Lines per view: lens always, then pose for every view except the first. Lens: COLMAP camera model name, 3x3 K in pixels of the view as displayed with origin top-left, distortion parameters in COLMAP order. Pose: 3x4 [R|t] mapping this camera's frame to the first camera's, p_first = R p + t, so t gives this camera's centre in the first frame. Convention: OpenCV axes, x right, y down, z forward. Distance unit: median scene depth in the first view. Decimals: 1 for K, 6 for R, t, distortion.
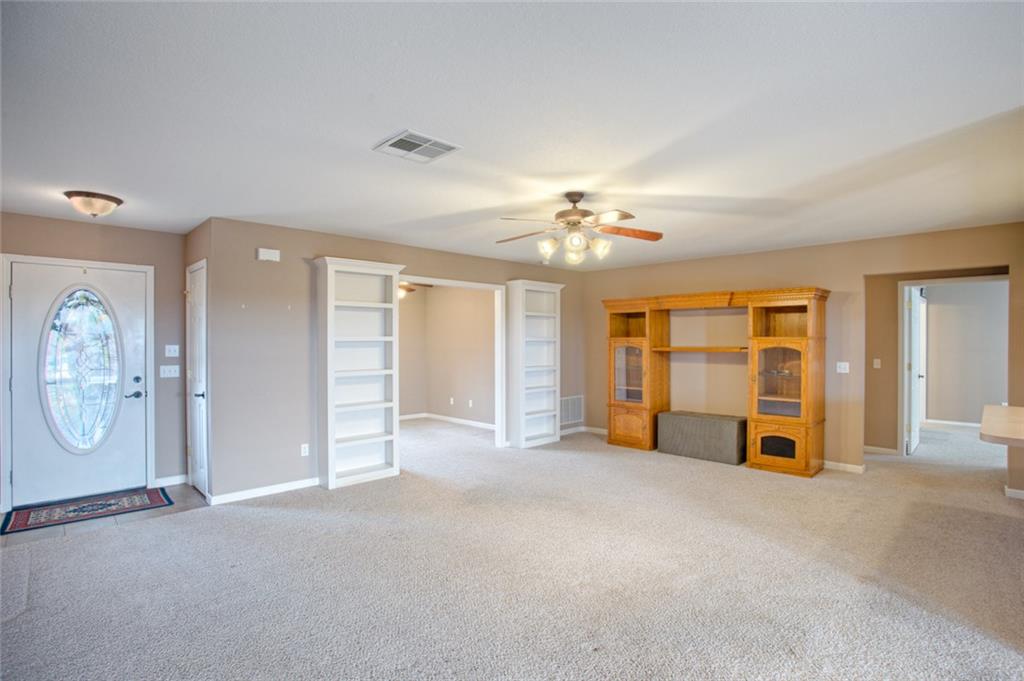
lens RADIAL K [[501.3, 0, 512.0], [0, 501.3, 340.5], [0, 0, 1]] dist [-0.074791, 0.032959]
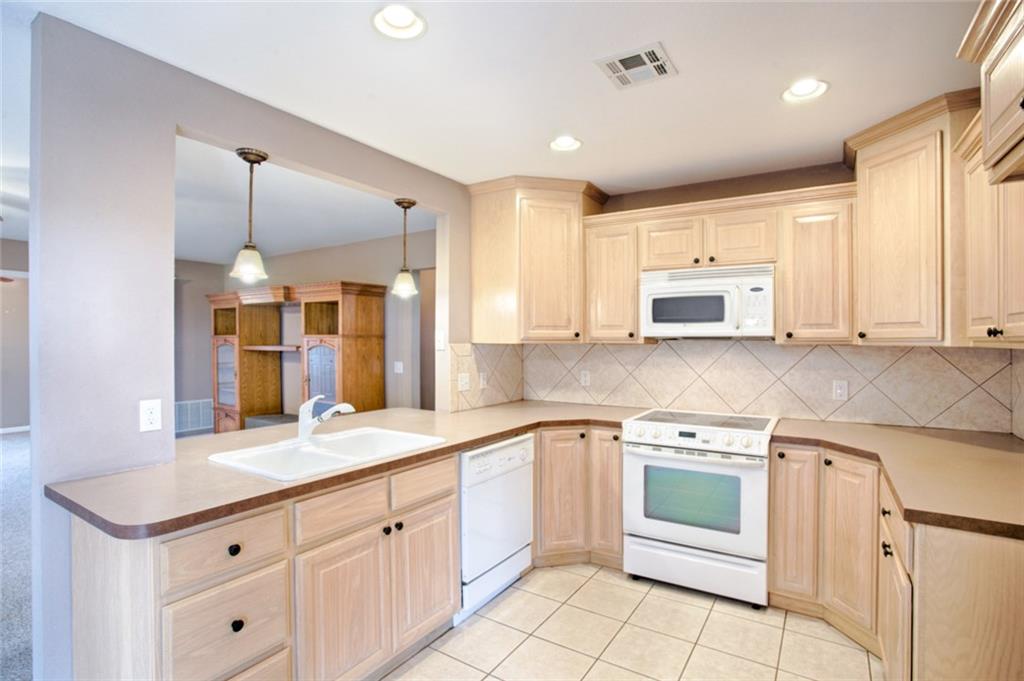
lens RADIAL K [[501.3, 0, 512.0], [0, 501.3, 340.5], [0, 0, 1]] dist [-0.074791, 0.032959]
pose [[0.975627, 0.001552, 0.219432, 0.696024], [-0.001713, 0.999998, 0.000546, 0.001682], [-0.219431, -0.000908, 0.975628, 0.004313]]
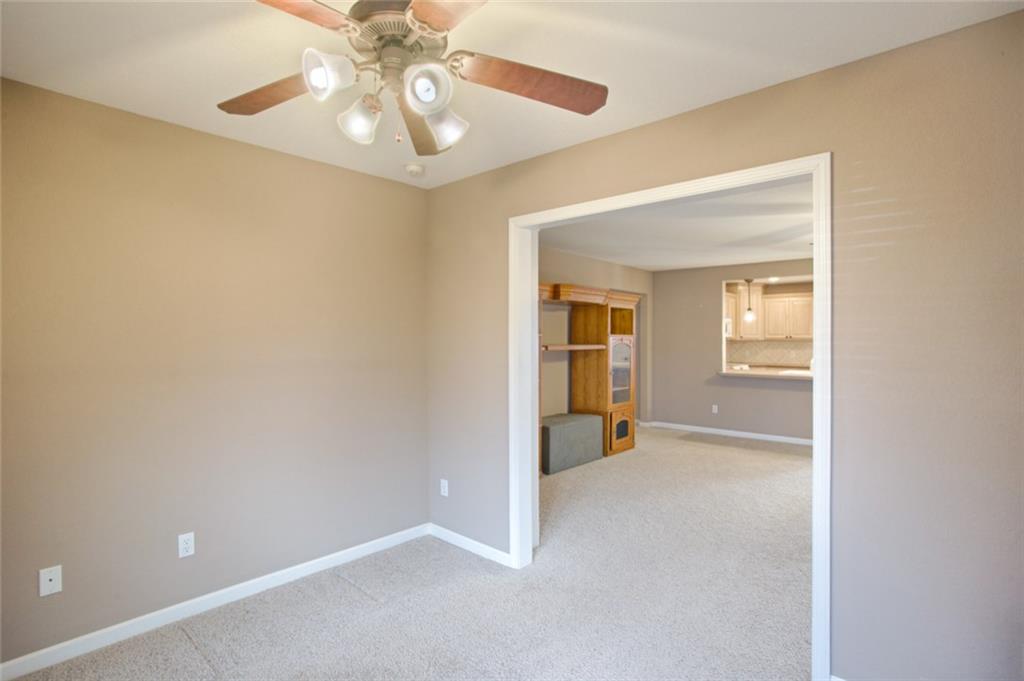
lens RADIAL K [[501.3, 0, 512.0], [0, 501.3, 340.5], [0, 0, 1]] dist [-0.074791, 0.032959]
pose [[-0.052271, -0.003471, 0.998627, -0.621302], [0.000129, 0.999994, 0.003483, 0.001875], [-0.998633, 0.000311, -0.052270, 1.326874]]
